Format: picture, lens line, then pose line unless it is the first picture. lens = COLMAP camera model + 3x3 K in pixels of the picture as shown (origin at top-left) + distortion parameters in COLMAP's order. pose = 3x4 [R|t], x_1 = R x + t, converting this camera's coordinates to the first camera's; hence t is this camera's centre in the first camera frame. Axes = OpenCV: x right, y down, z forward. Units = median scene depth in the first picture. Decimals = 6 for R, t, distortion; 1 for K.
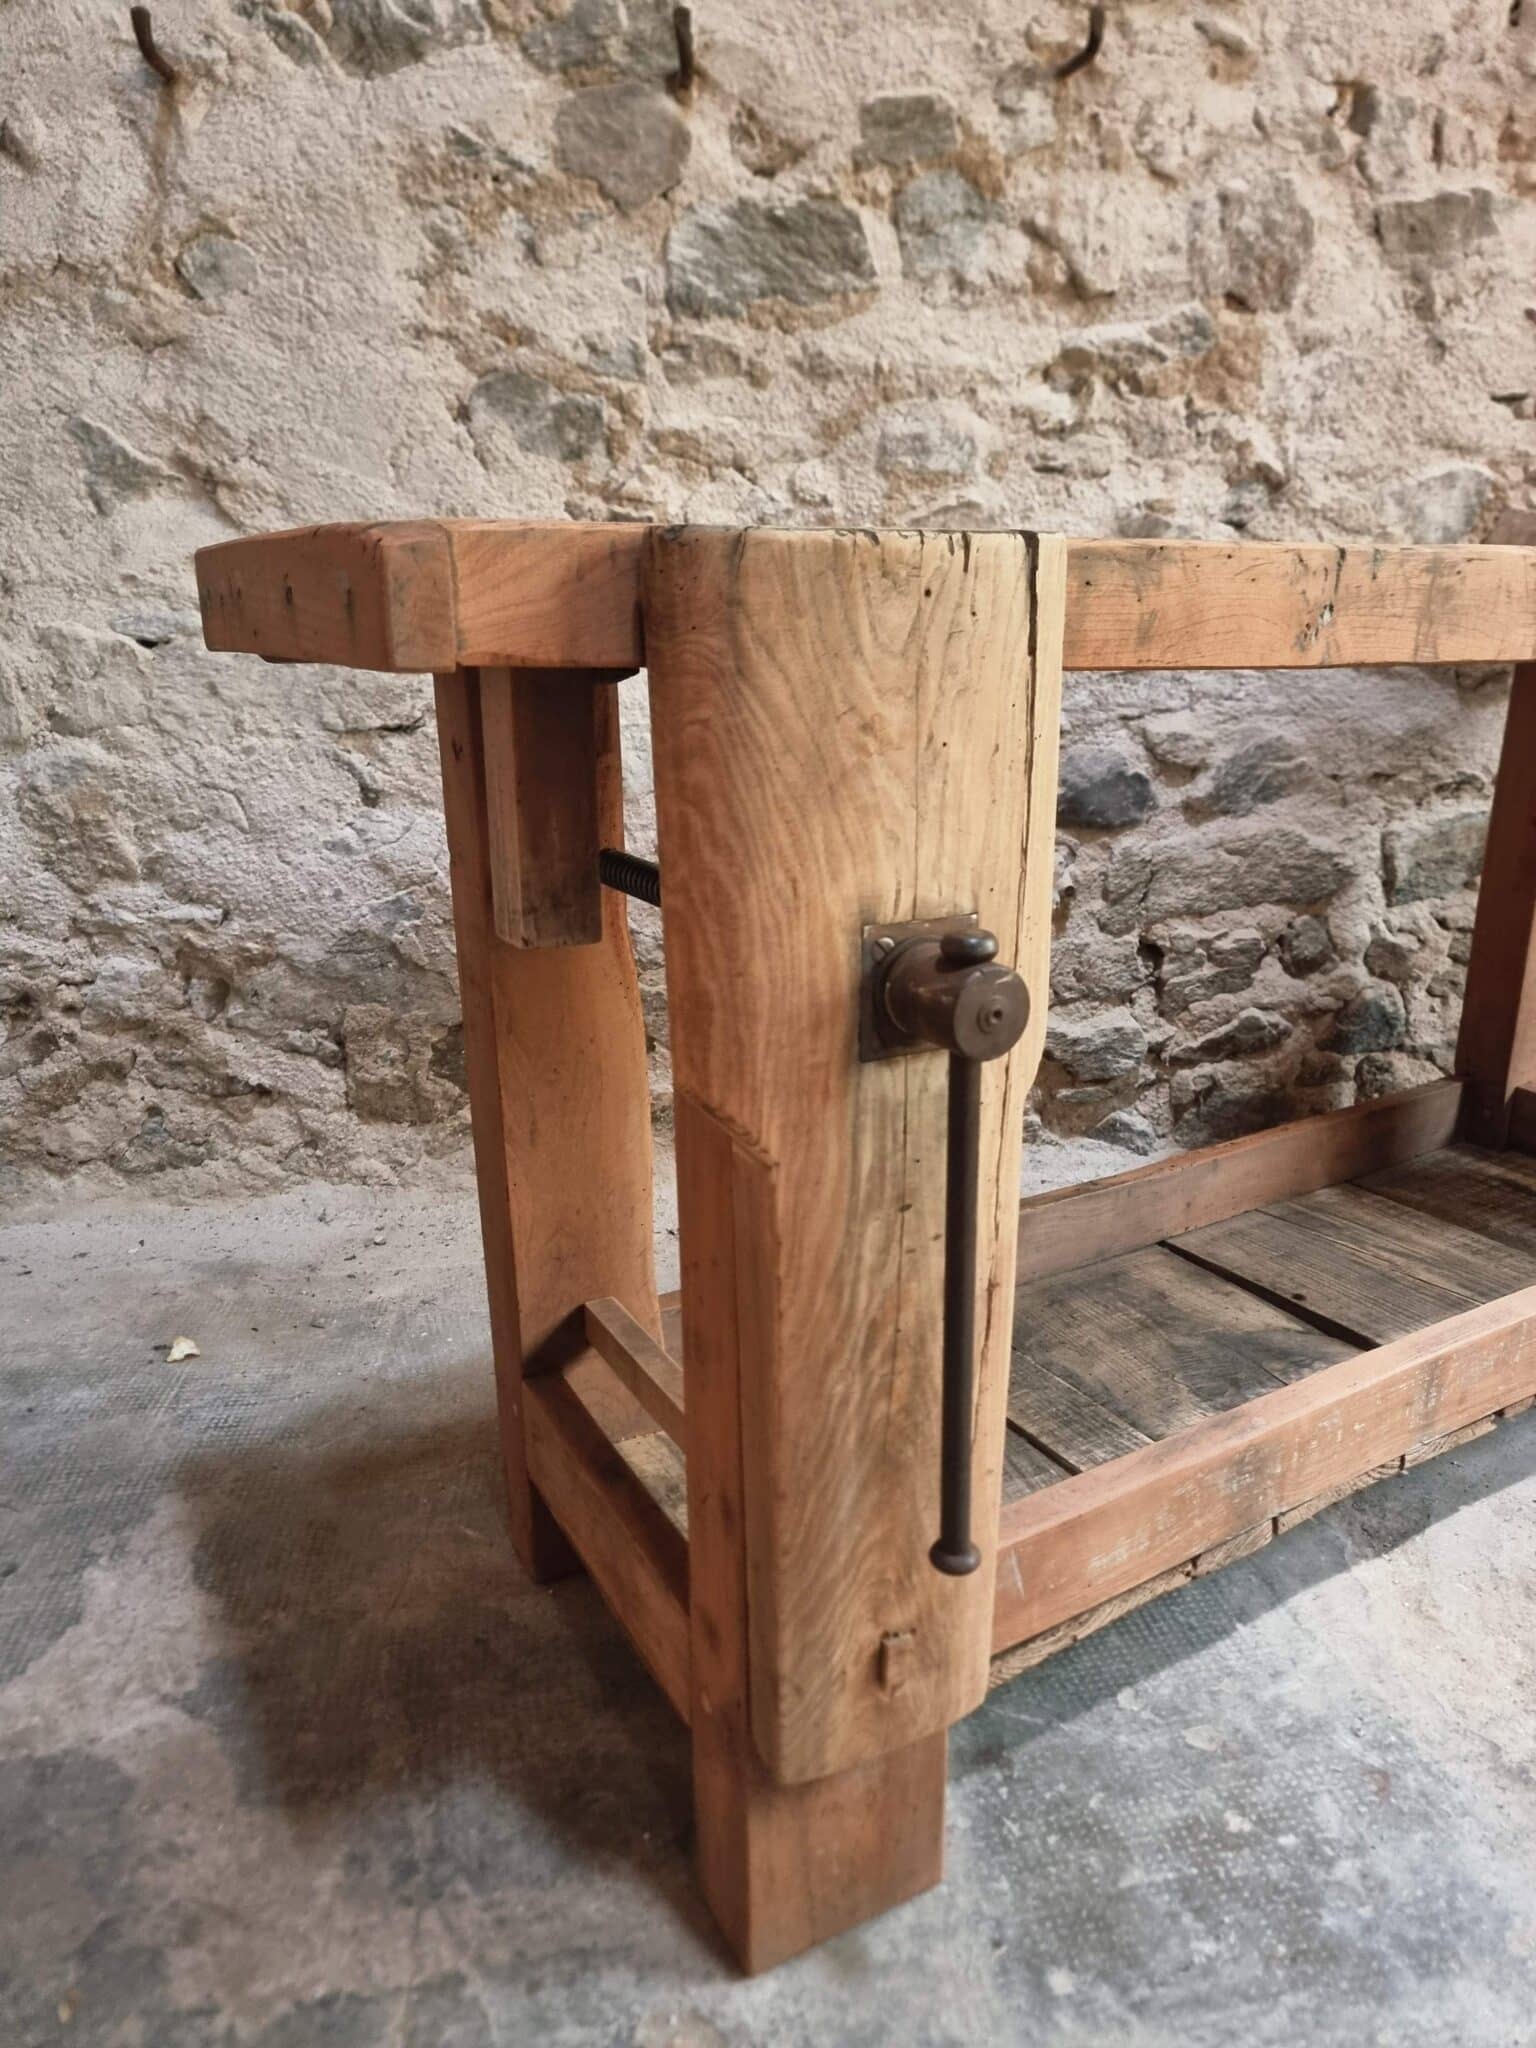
lens RADIAL K [[1427.6, 0, 773.0], [0, 1427.6, 1018.2], [0, 0, 1]] dist [0.053739, -0.053085]
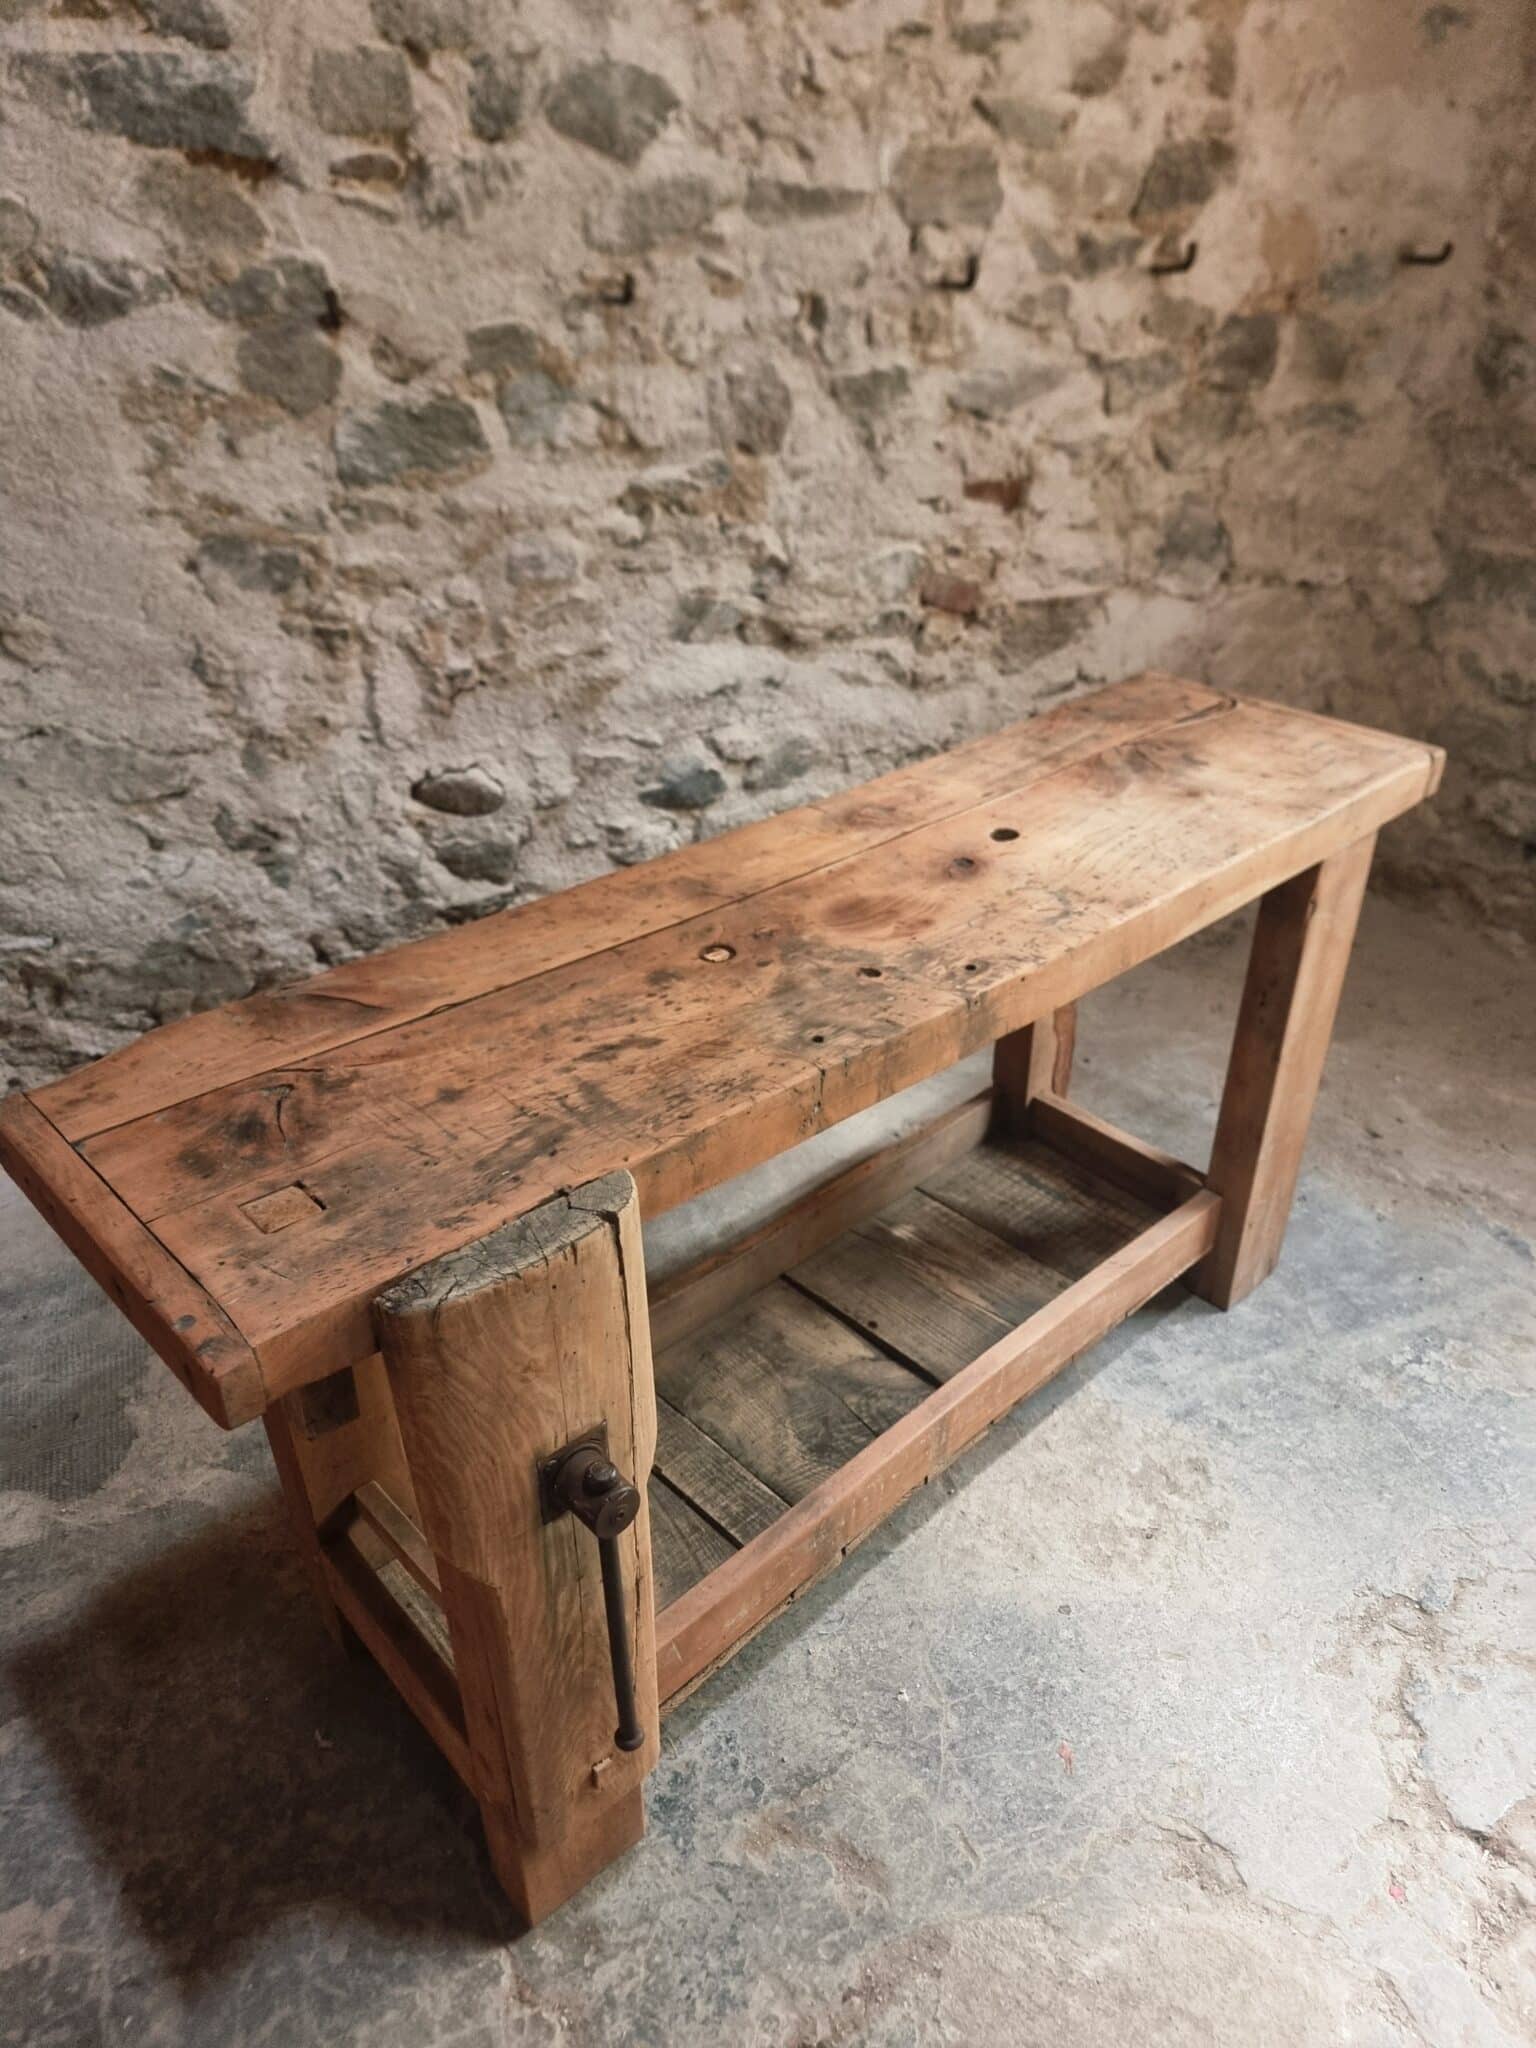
lens RADIAL K [[1438.8, 0, 774.6], [0, 1438.8, 1030.7], [0, 0, 1]] dist [0.052635, -0.056014]
pose [[0.965347, -0.131845, 0.225216, -0.053042], [0.079148, 0.970262, 0.228754, -0.265568], [-0.248679, -0.203001, 0.947074, -0.499618]]
